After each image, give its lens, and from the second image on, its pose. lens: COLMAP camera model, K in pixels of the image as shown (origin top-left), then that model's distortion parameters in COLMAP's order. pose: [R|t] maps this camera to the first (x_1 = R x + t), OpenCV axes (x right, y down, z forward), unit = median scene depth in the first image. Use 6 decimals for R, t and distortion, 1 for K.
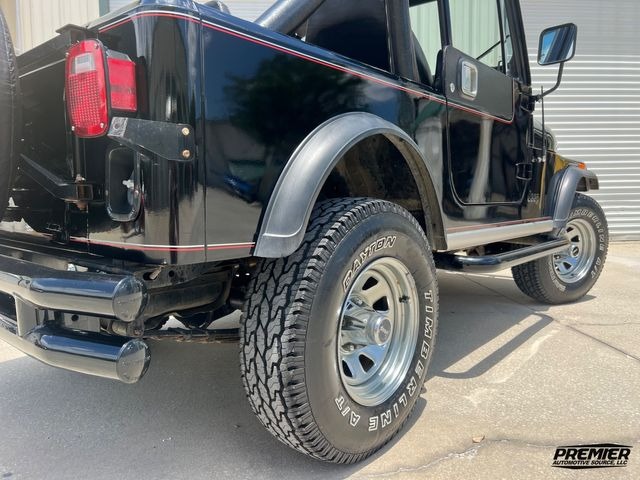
lens RADIAL K [[491.2, 0, 317.6], [0, 491.2, 237.1], [0, 0, 1]] dist [0.008332, -0.007331]
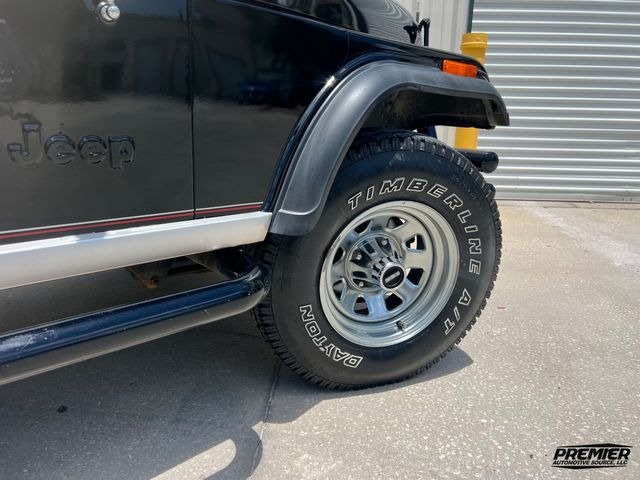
lens RADIAL K [[491.2, 0, 317.6], [0, 491.2, 237.1], [0, 0, 1]] dist [0.008332, -0.007331]
pose [[0.993085, 0.067197, -0.096267, 1.019483], [-0.051042, 0.985568, 0.161401, -0.139105], [0.105724, -0.155371, 0.982182, 1.216813]]
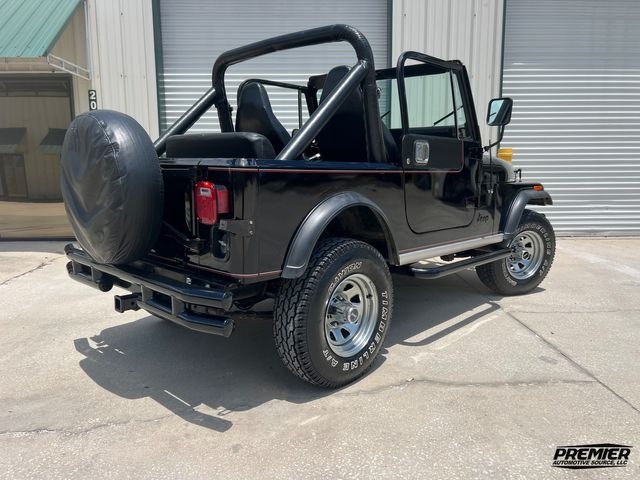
lens RADIAL K [[491.2, 0, 317.6], [0, 491.2, 237.1], [0, 0, 1]] dist [0.008332, -0.007331]
pose [[0.998700, 0.020247, -0.046770, 0.071638], [-0.017884, 0.998569, 0.050394, -0.153120], [0.047723, -0.049492, 0.997634, -0.652637]]
